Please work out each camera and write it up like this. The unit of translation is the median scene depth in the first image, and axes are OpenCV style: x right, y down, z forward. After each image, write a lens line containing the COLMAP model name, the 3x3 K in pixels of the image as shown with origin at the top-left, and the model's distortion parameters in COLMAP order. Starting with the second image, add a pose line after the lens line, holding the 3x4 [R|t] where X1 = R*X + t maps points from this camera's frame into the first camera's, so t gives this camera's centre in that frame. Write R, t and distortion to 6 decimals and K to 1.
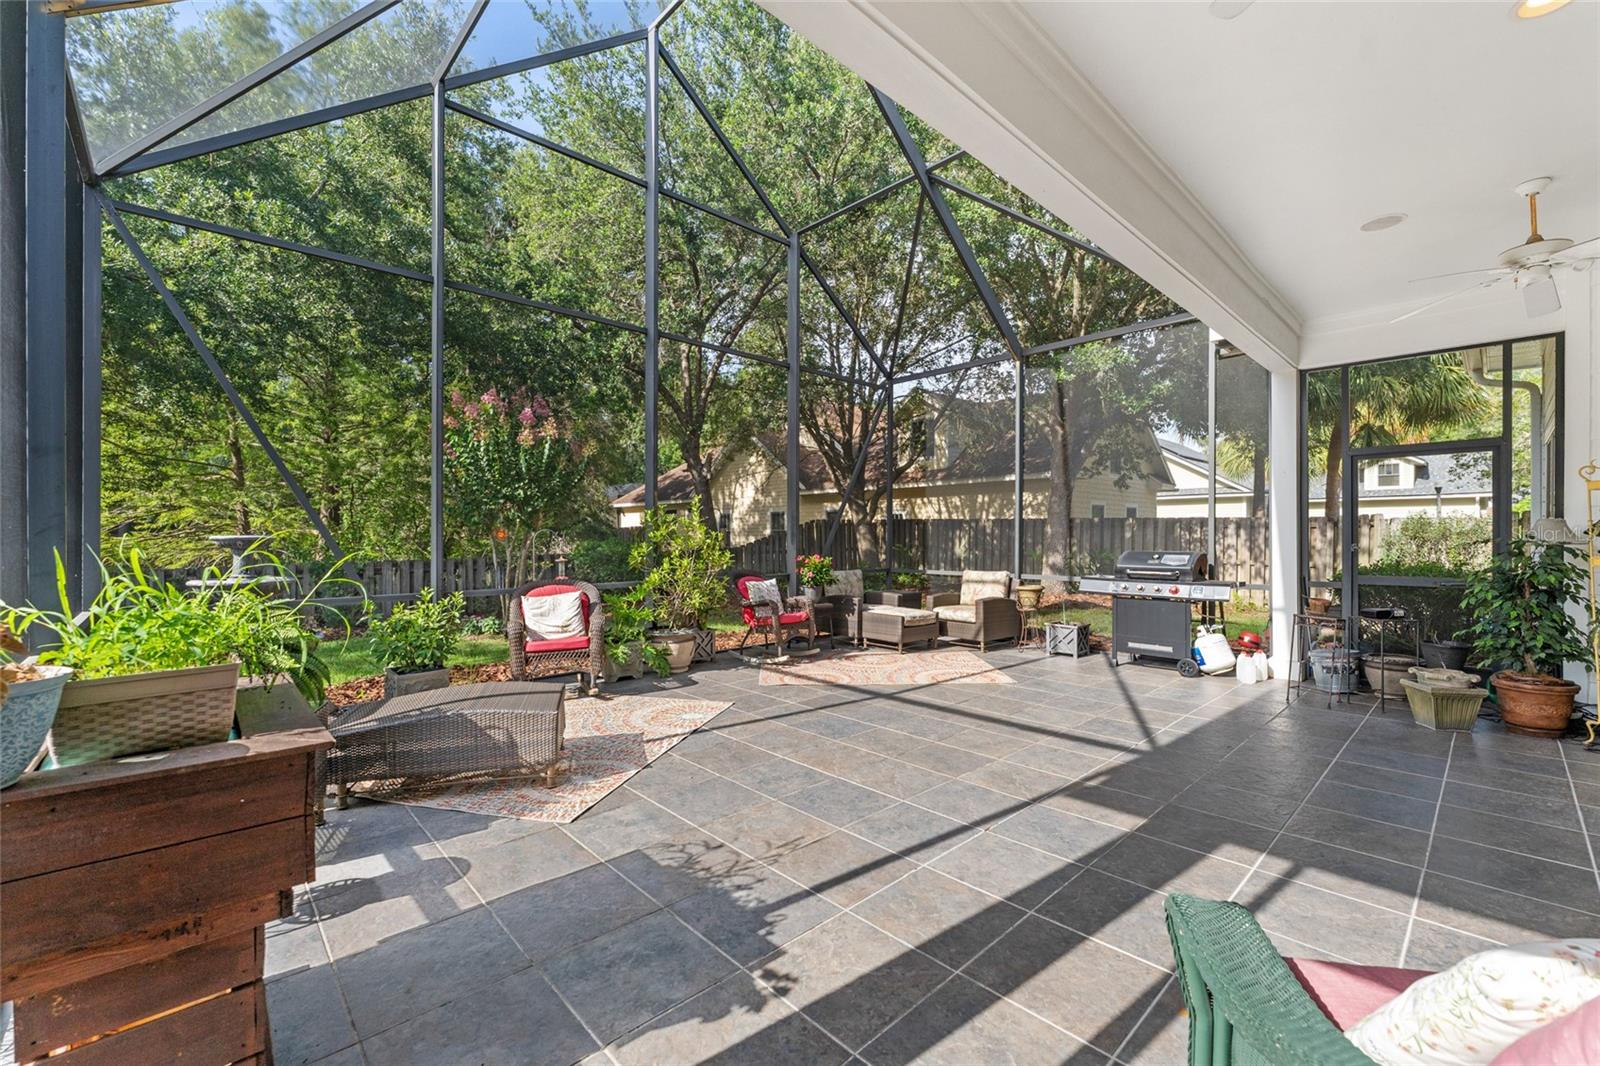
lens RADIAL K [[659.5, 0, 800.0], [0, 659.5, 533.0], [0, 0, 1]] dist [-0.001160, -0.000043]
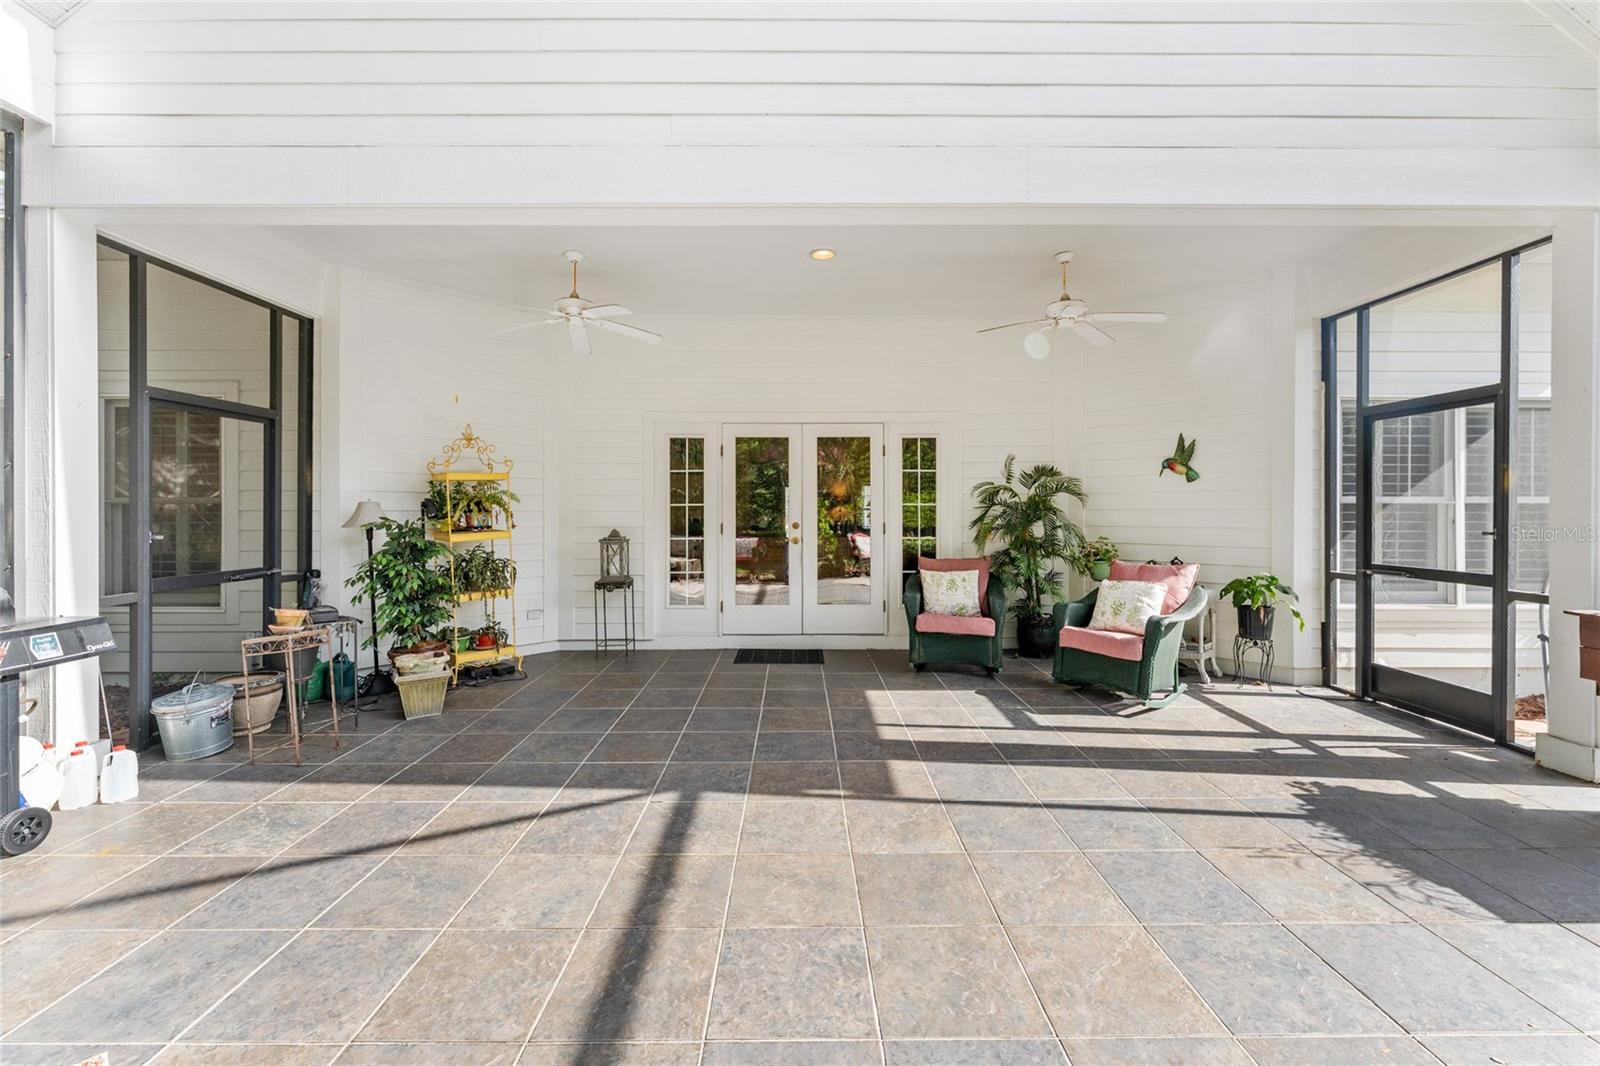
lens RADIAL K [[645.4, 0, 799.6], [0, 645.4, 512.6], [0, 0, 1]] dist [-0.003325, 0.000144]
pose [[-0.732085, -0.000104, 0.681213, -0.118115], [0.000974, 0.999999, 0.001199, -0.004256], [-0.681212, 0.001541, -0.732084, 1.686711]]
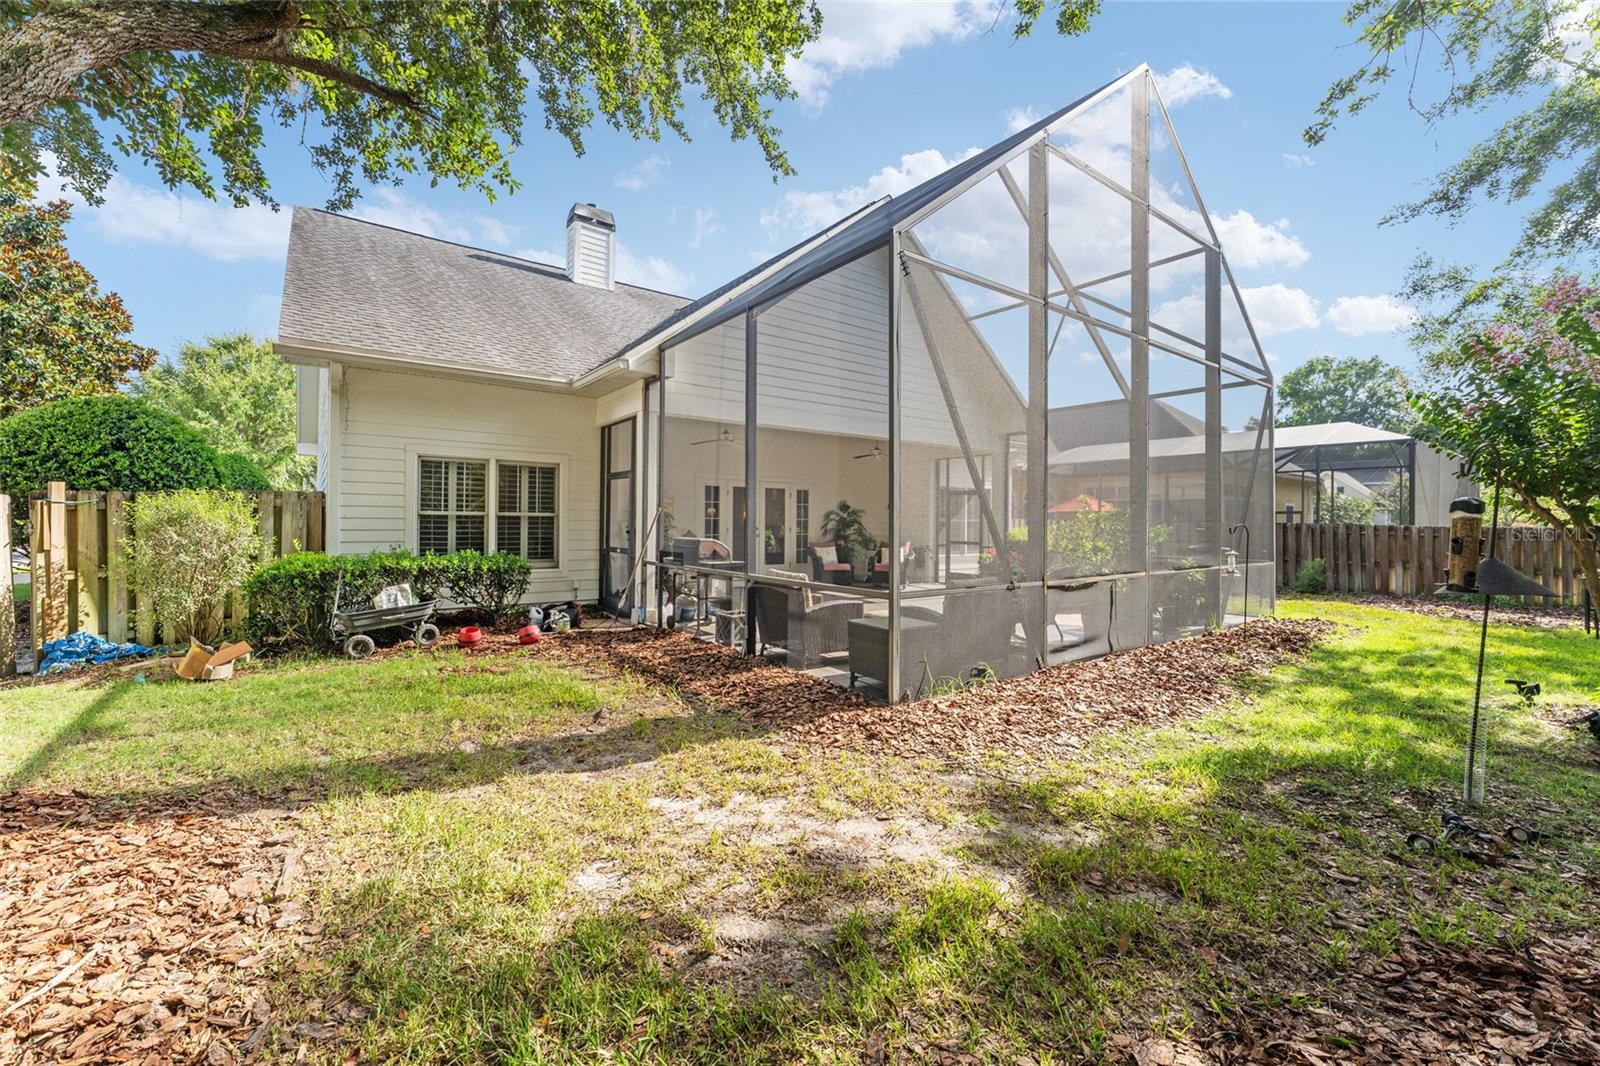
lens RADIAL K [[645.4, 0, 799.6], [0, 645.4, 512.6], [0, 0, 1]] dist [-0.003325, 0.000144]
pose [[-0.994303, -0.009142, 0.106196, 0.440547], [-0.010990, 0.999798, -0.016834, 0.001173], [-0.106021, -0.017905, -0.994203, 4.135591]]
